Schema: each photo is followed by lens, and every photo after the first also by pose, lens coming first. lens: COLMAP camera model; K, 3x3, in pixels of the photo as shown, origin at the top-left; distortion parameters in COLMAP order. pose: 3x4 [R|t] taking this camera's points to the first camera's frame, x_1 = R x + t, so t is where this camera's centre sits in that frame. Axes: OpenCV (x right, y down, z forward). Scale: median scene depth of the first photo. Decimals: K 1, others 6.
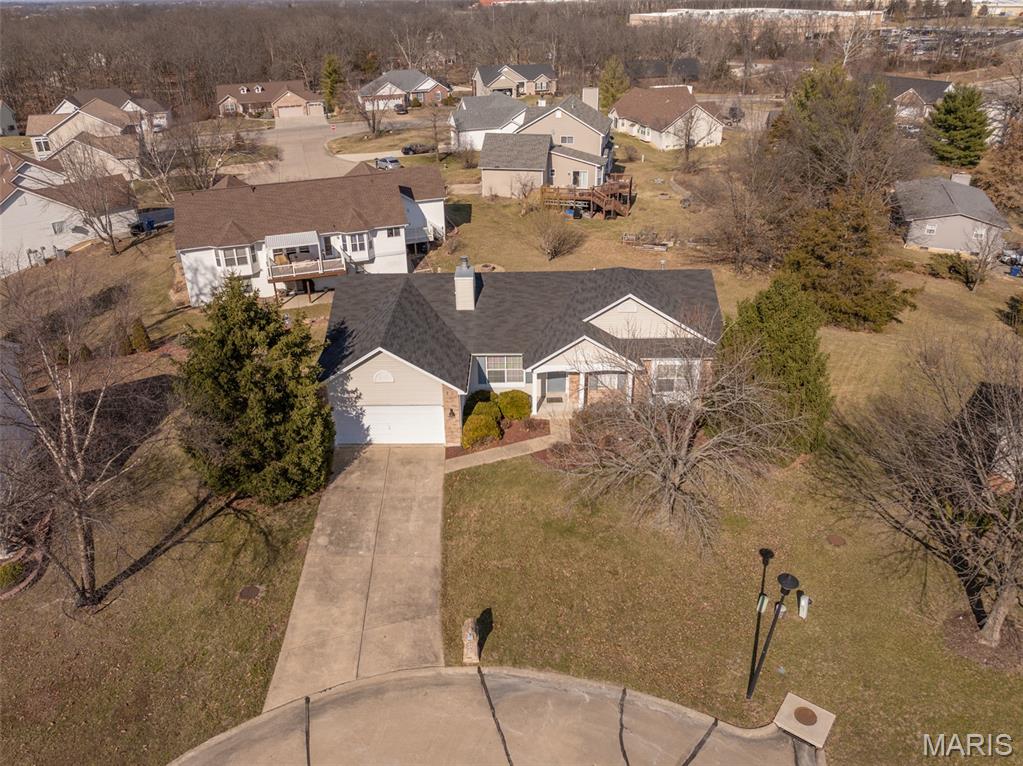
lens RADIAL K [[736.5, 0, 500.8], [0, 736.5, 326.5], [0, 0, 1]] dist [-0.042505, -0.000938]
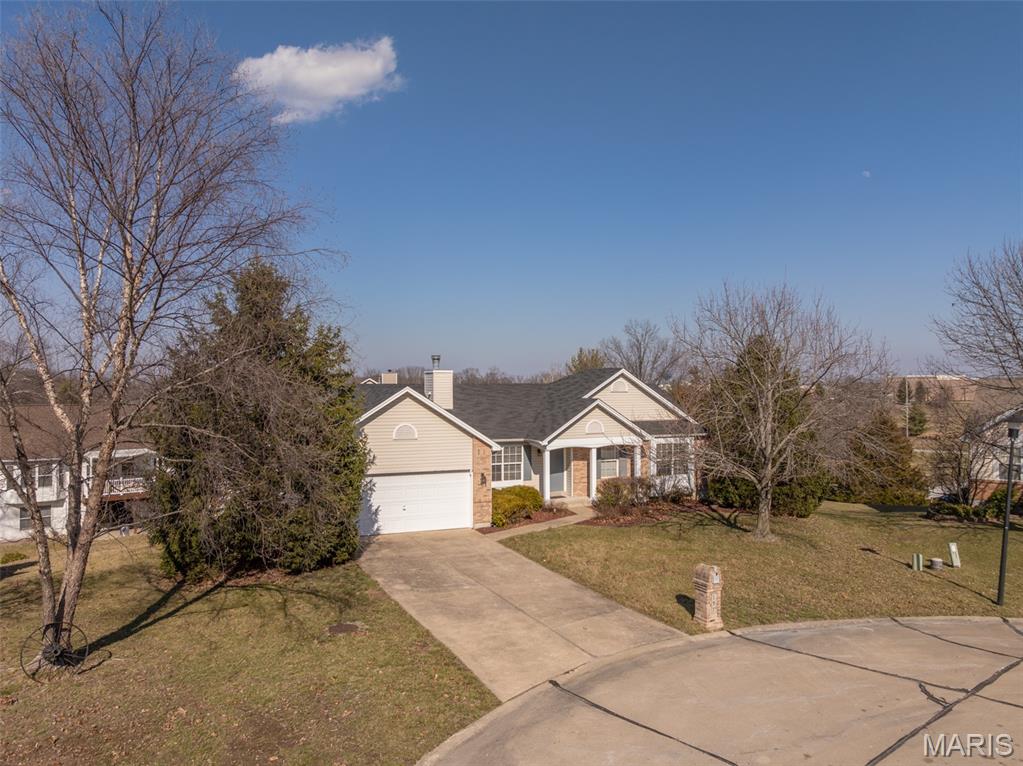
lens RADIAL K [[717.0, 0, 511.5], [0, 717.0, 383.0], [0, 0, 1]] dist [-0.036141, 0.003493]
pose [[0.915552, 0.020760, 0.401663, -0.505326], [0.154291, 0.904132, -0.398422, 0.481081], [-0.371428, 0.426749, 0.824577, 0.378664]]
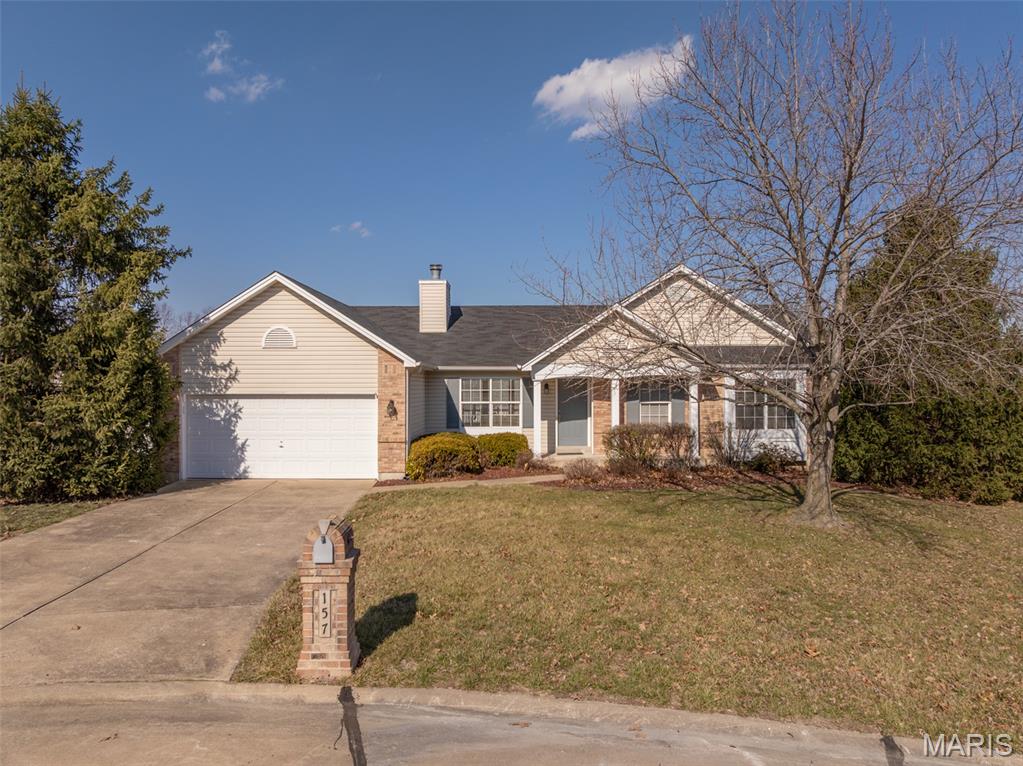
lens RADIAL K [[717.0, 0, 511.5], [0, 717.0, 383.0], [0, 0, 1]] dist [-0.036141, 0.003493]
pose [[0.999801, 0.018327, 0.007921, 0.029246], [-0.013133, 0.902506, -0.430476, 0.466359], [-0.015039, 0.430286, 0.902567, 0.679978]]
